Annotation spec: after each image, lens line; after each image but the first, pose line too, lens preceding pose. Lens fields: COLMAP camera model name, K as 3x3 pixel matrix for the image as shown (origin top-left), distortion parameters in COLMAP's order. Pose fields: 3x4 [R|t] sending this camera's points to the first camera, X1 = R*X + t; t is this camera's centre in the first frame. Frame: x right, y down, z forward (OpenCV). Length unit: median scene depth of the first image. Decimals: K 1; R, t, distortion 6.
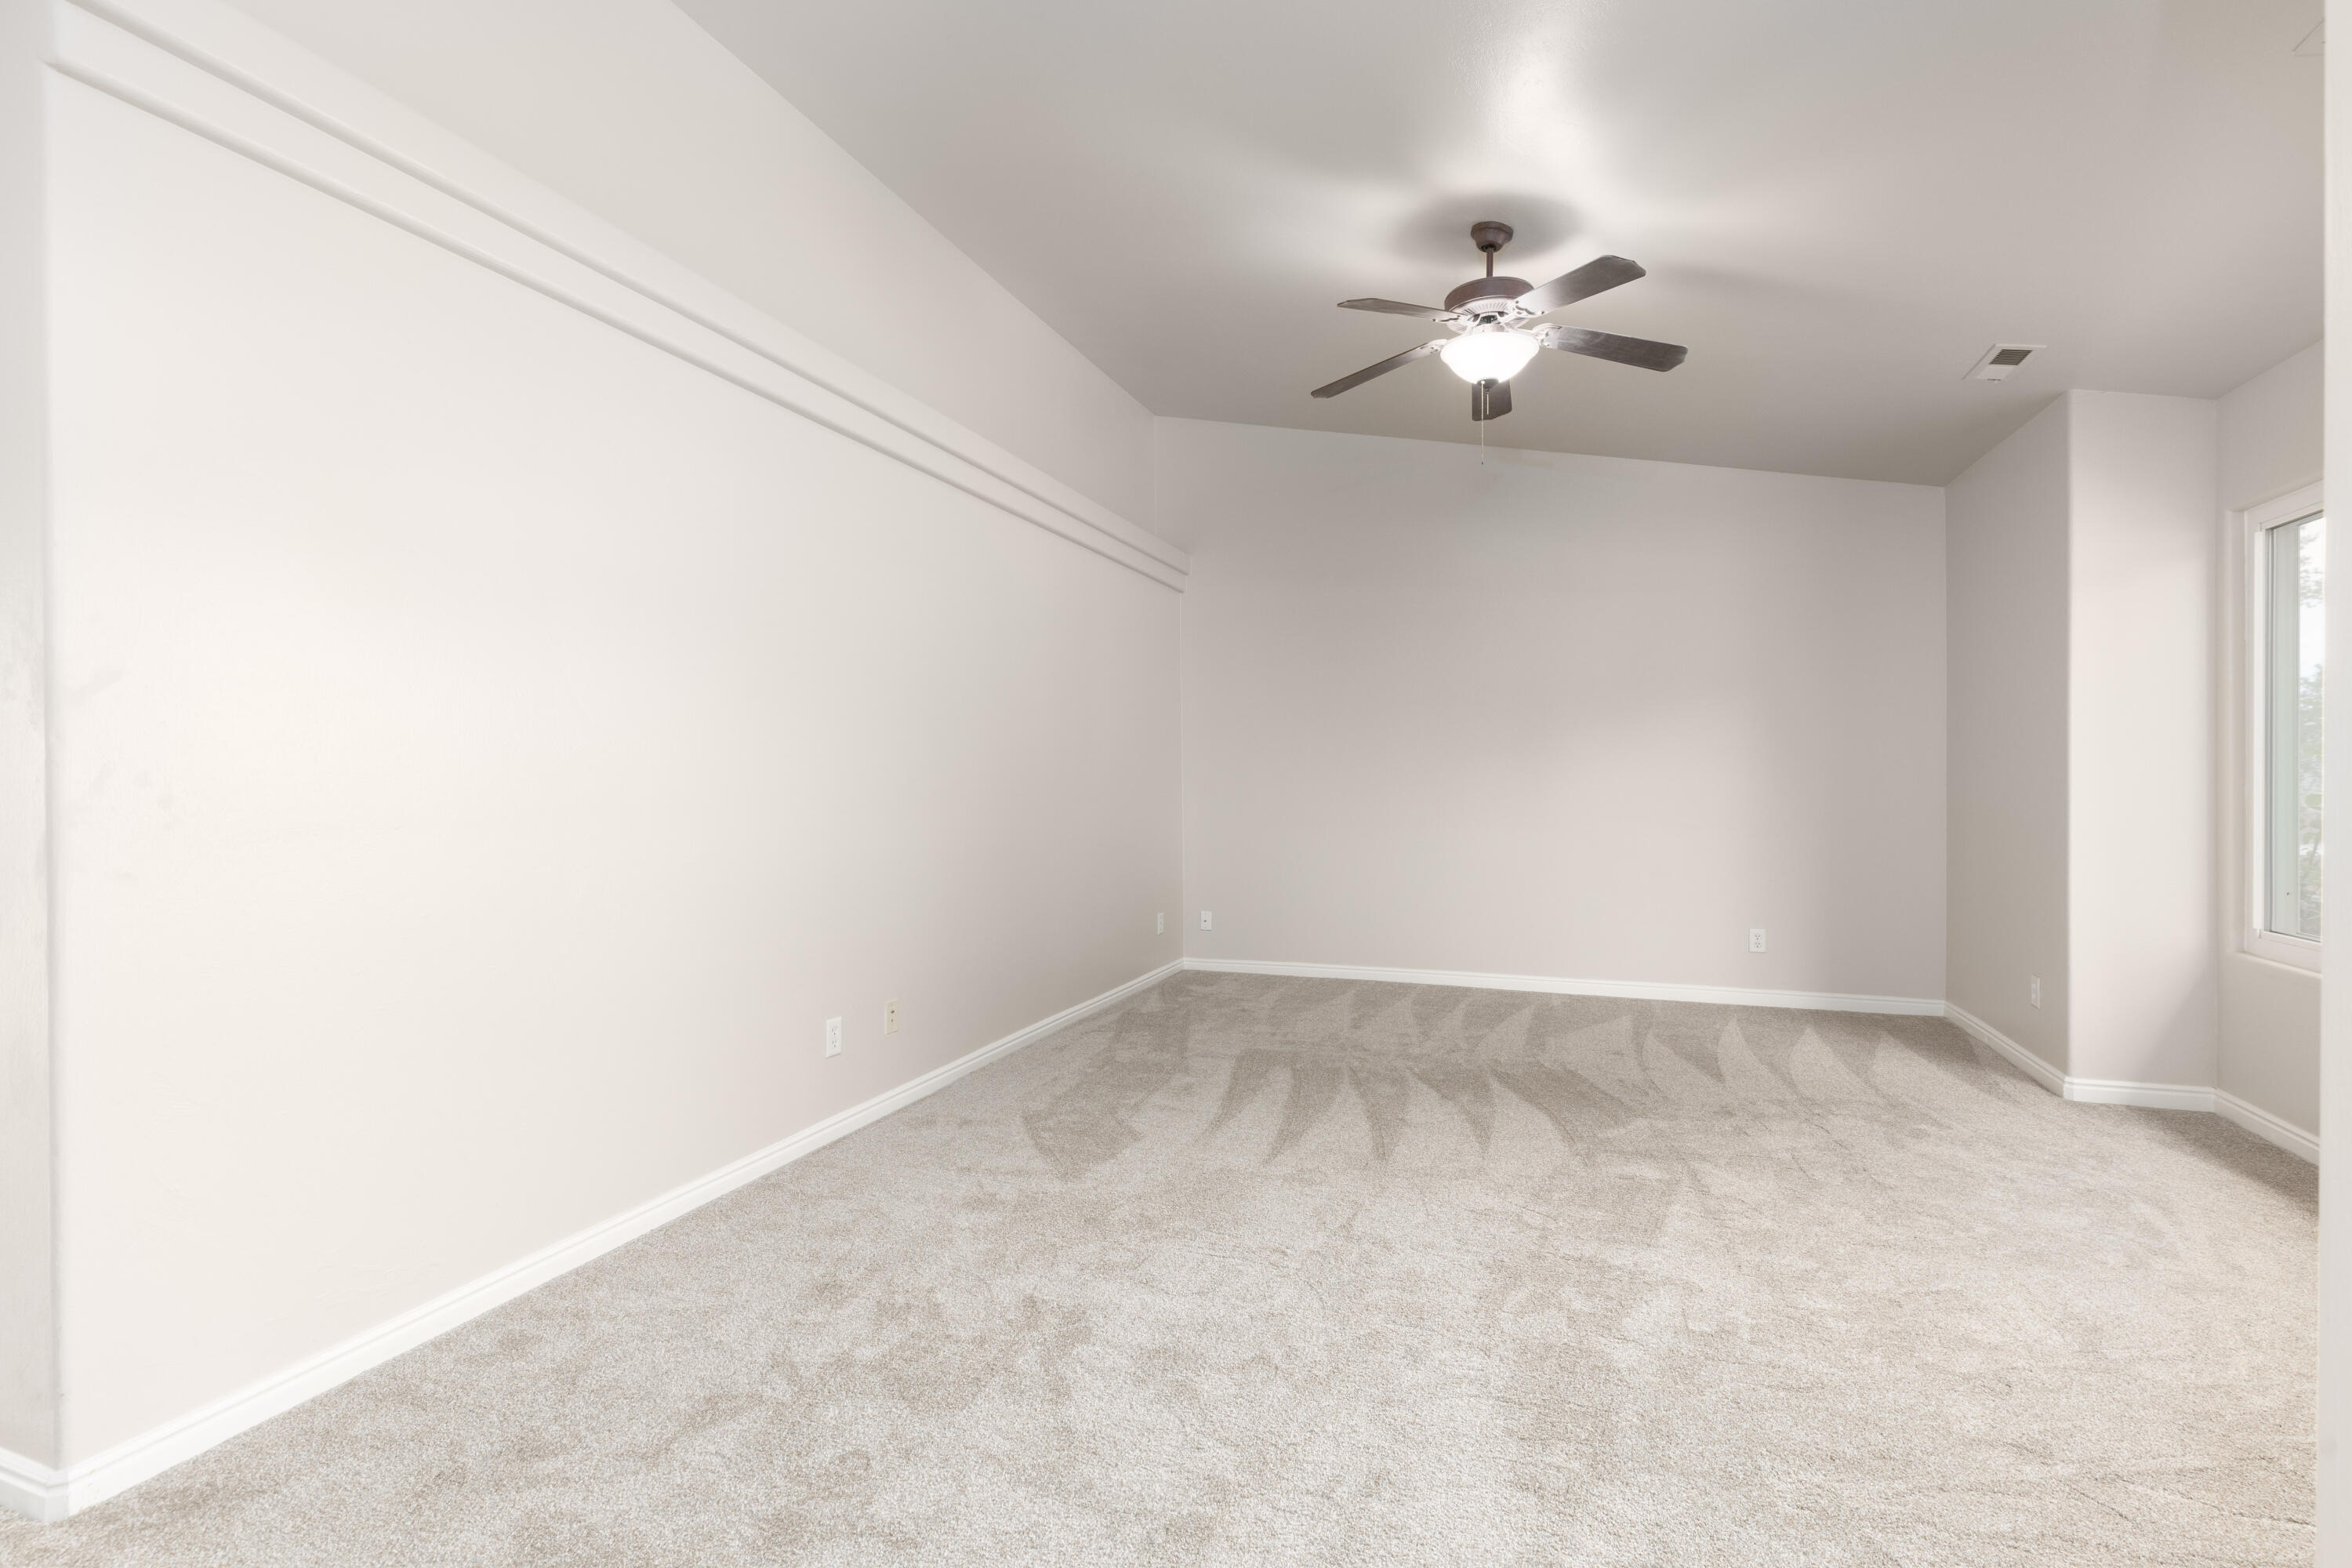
lens RADIAL K [[1048.0, 0, 1175.8], [0, 1048.0, 763.0], [0, 0, 1]] dist [-0.001061, -0.000684]
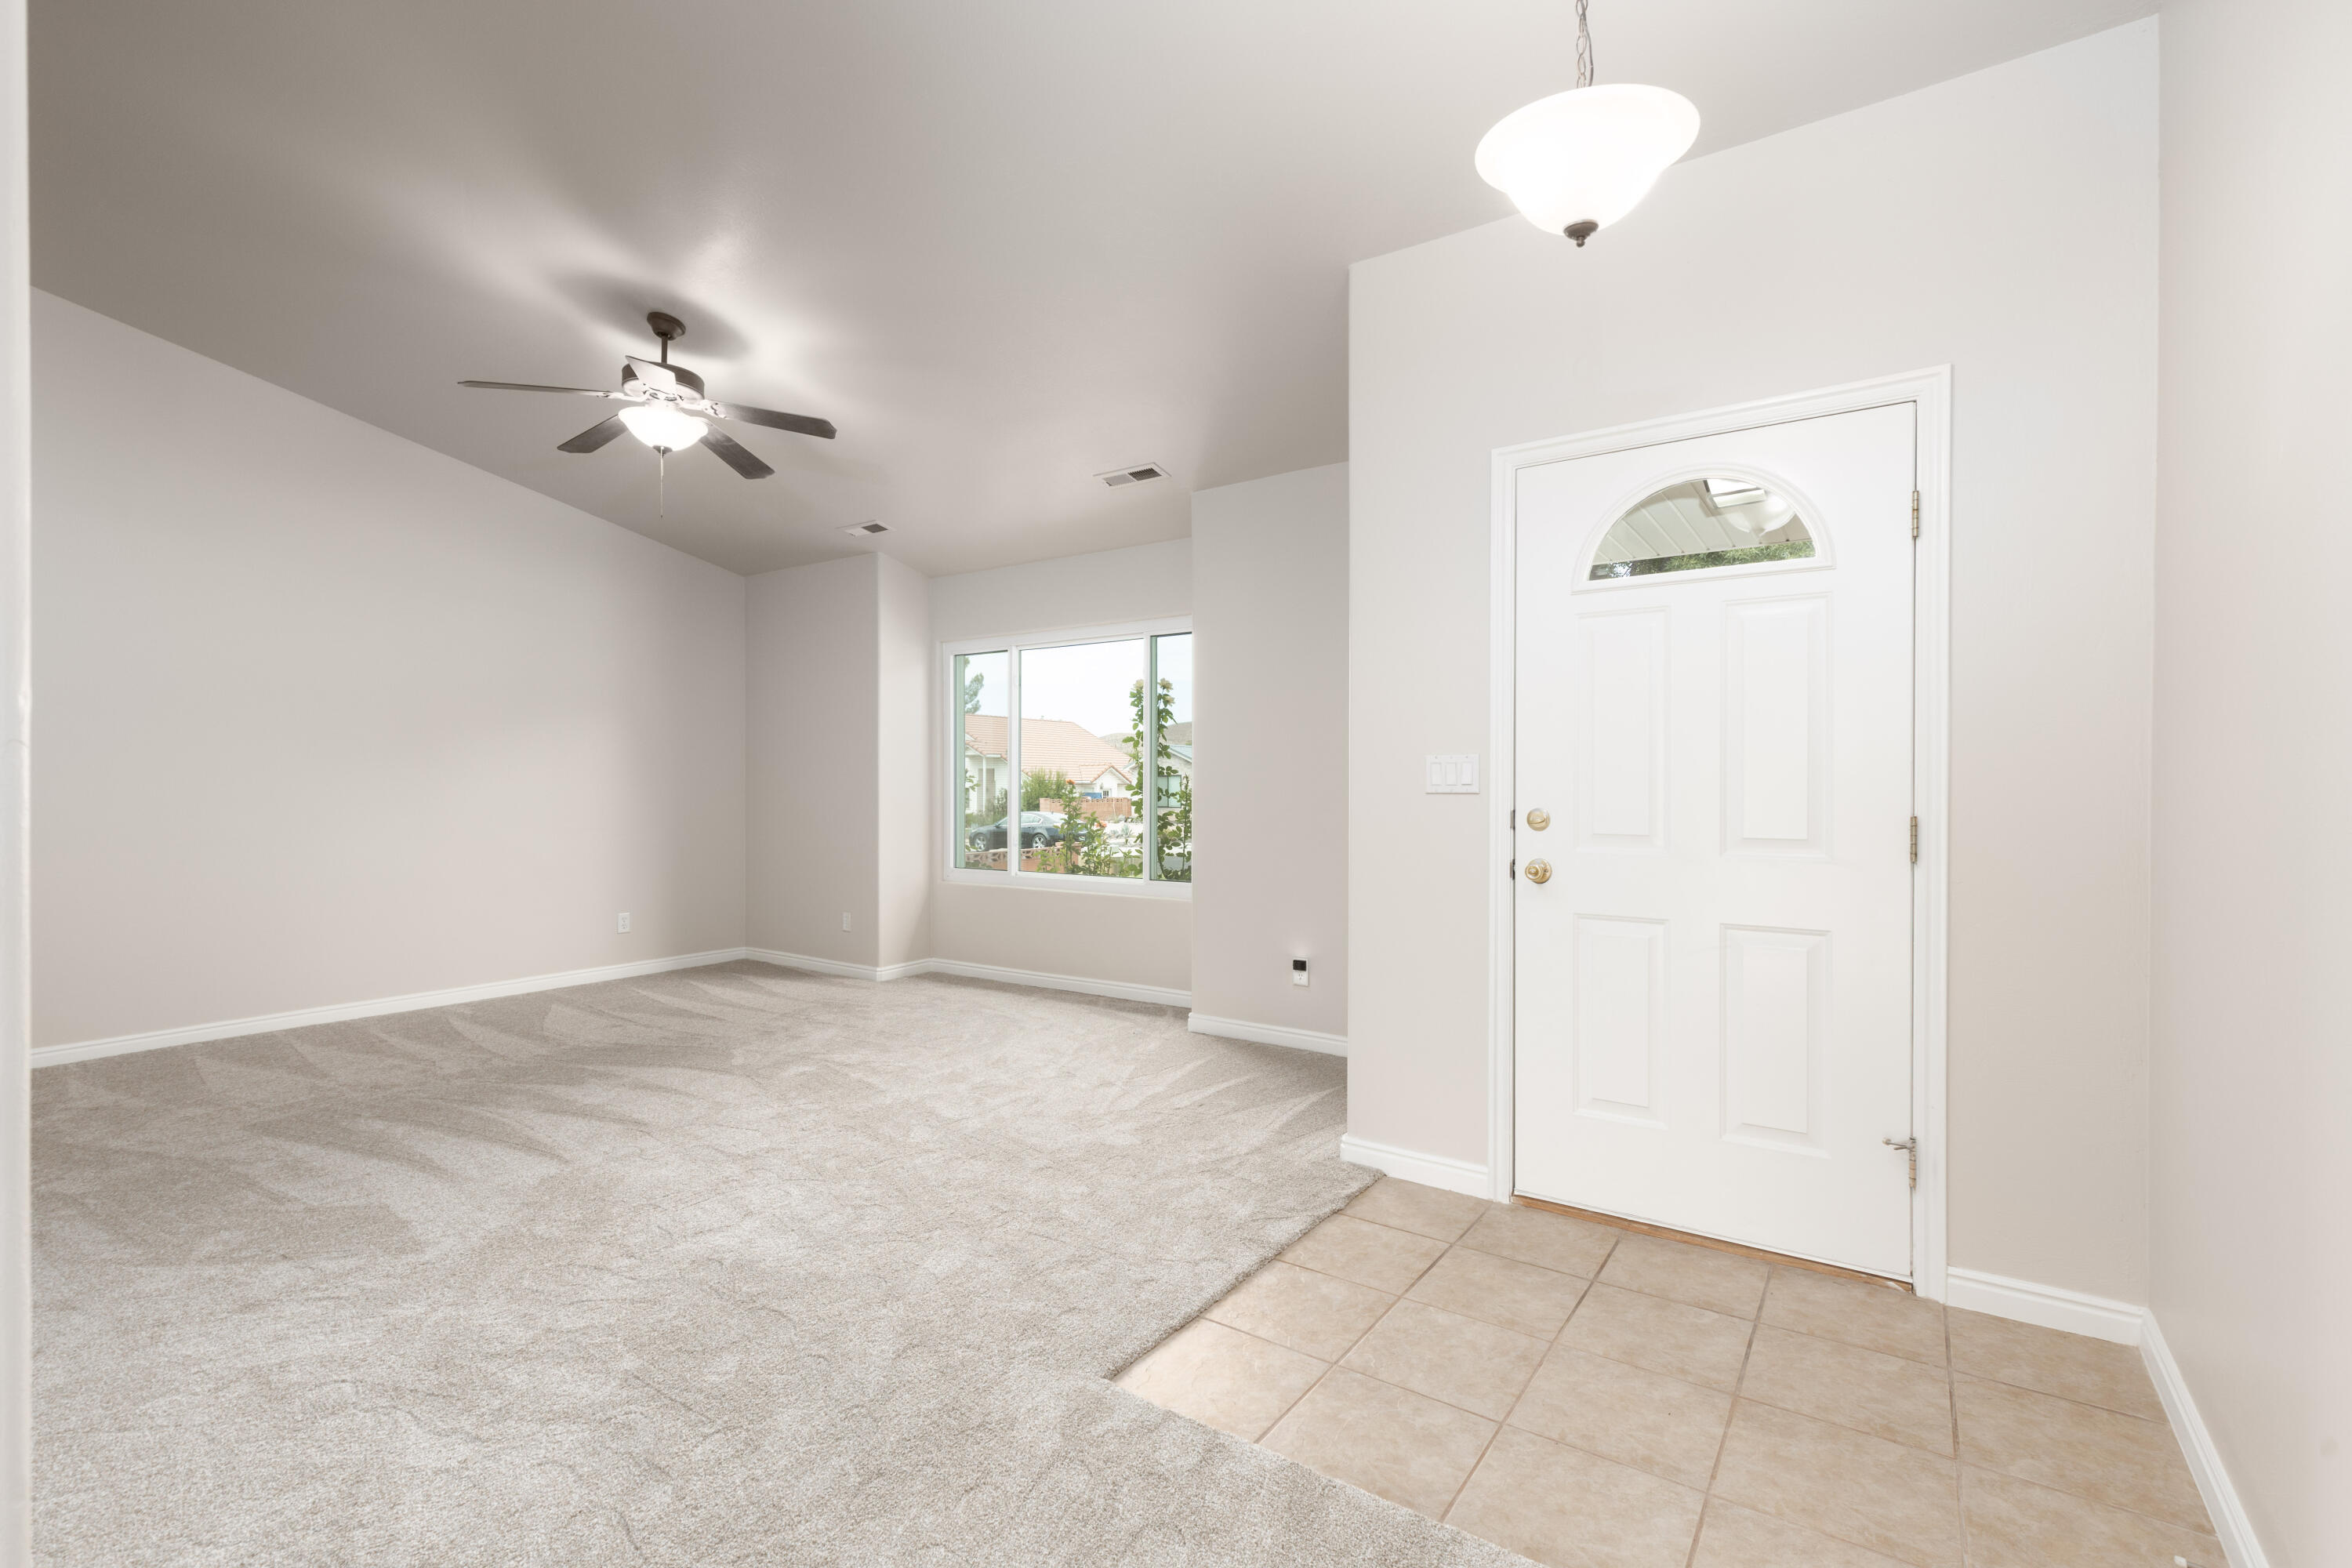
lens RADIAL K [[1048.0, 0, 1175.4], [0, 1048.0, 795.0], [0, 0, 1]] dist [-0.001061, -0.000684]
pose [[0.243839, -0.007638, 0.969786, -0.715051], [-0.015625, 0.999808, 0.011803, -0.002130], [-0.969690, -0.018031, 0.243673, 0.161009]]
